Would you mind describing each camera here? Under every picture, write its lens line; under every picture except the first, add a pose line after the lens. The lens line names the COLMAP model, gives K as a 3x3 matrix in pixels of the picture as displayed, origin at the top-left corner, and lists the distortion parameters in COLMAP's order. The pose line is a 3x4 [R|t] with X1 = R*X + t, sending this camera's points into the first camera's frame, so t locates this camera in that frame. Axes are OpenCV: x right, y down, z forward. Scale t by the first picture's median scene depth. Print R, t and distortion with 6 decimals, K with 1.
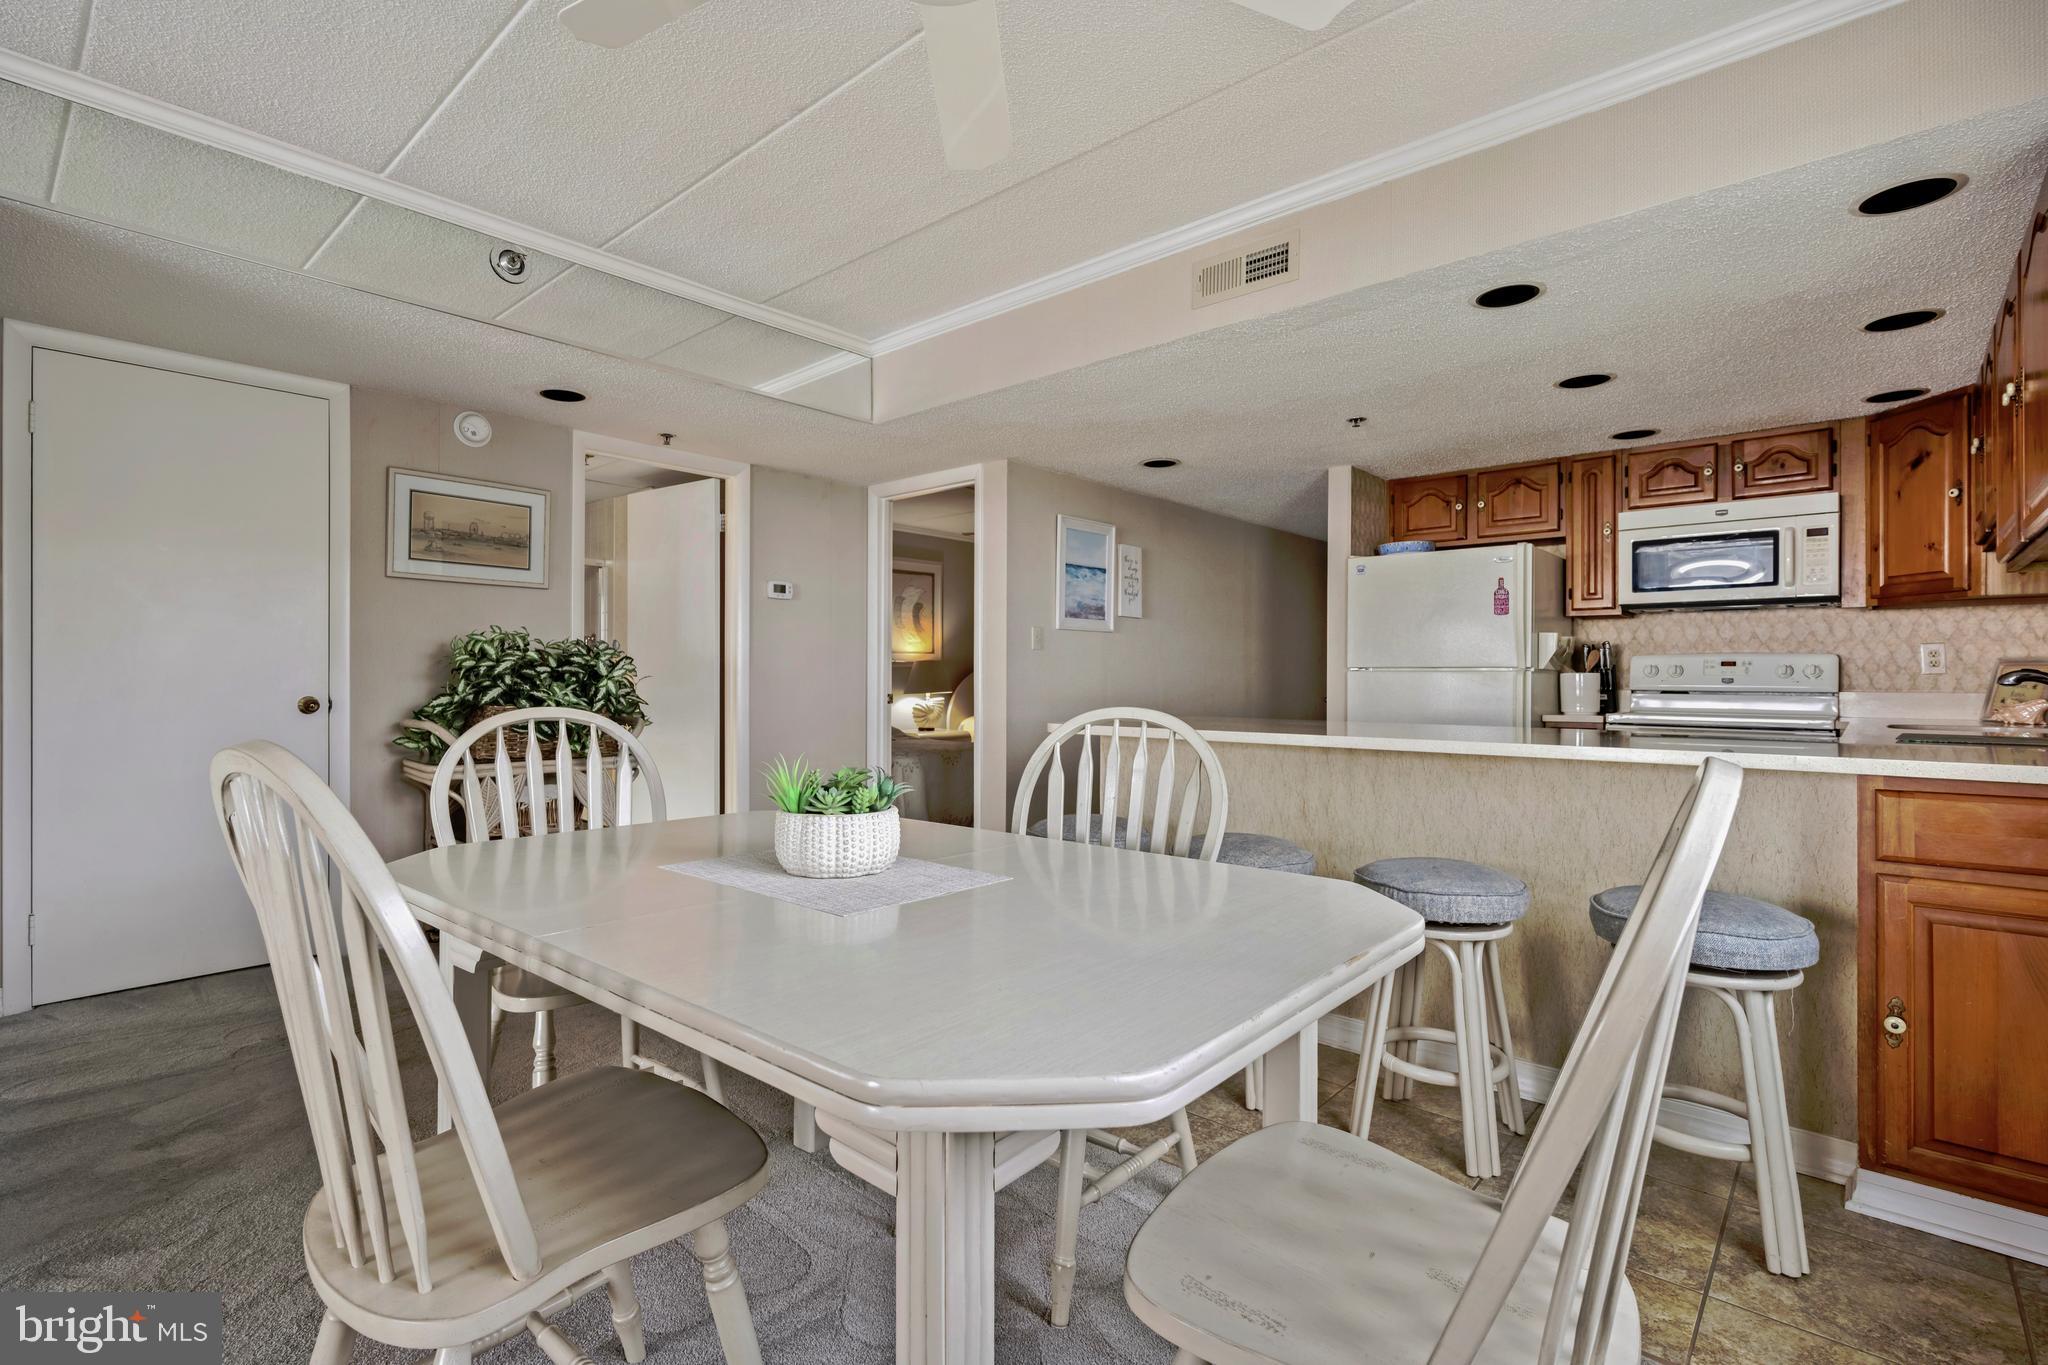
lens RADIAL K [[896.2, 0, 1088.1], [0, 896.2, 672.9], [0, 0, 1]] dist [-0.004023, -0.000163]
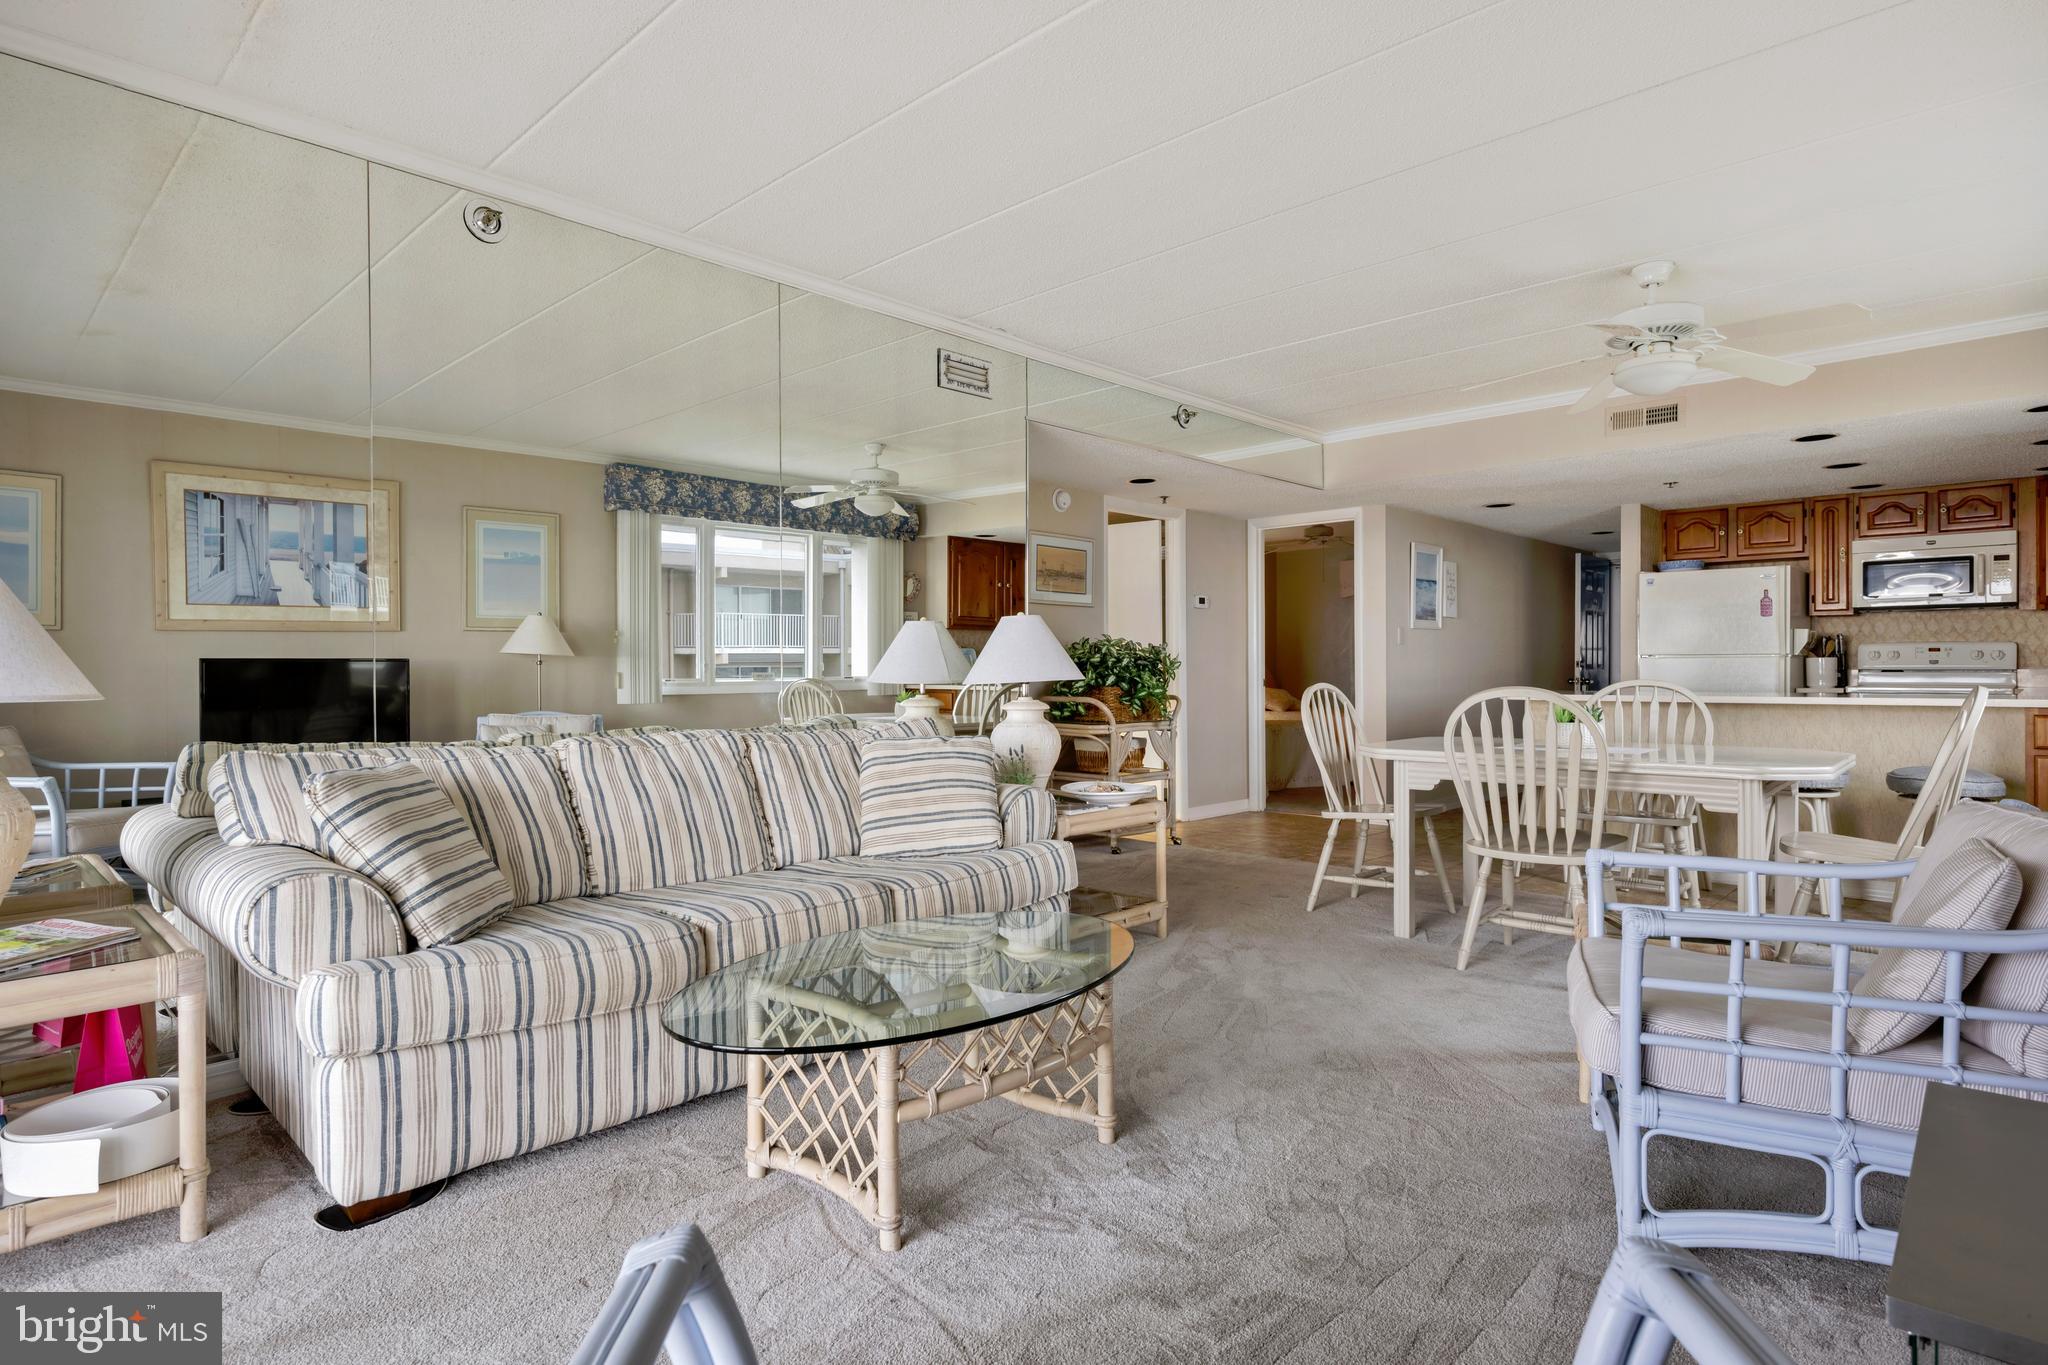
lens RADIAL K [[1080.5, 0, 1013.1], [0, 1080.5, 675.6], [0, 0, 1]] dist [-0.021965, 0.004585]
pose [[0.998202, -0.009778, -0.059133, -0.594275], [0.010679, 0.999831, 0.014947, -0.009834], [0.058977, -0.015552, 0.998138, -0.711383]]
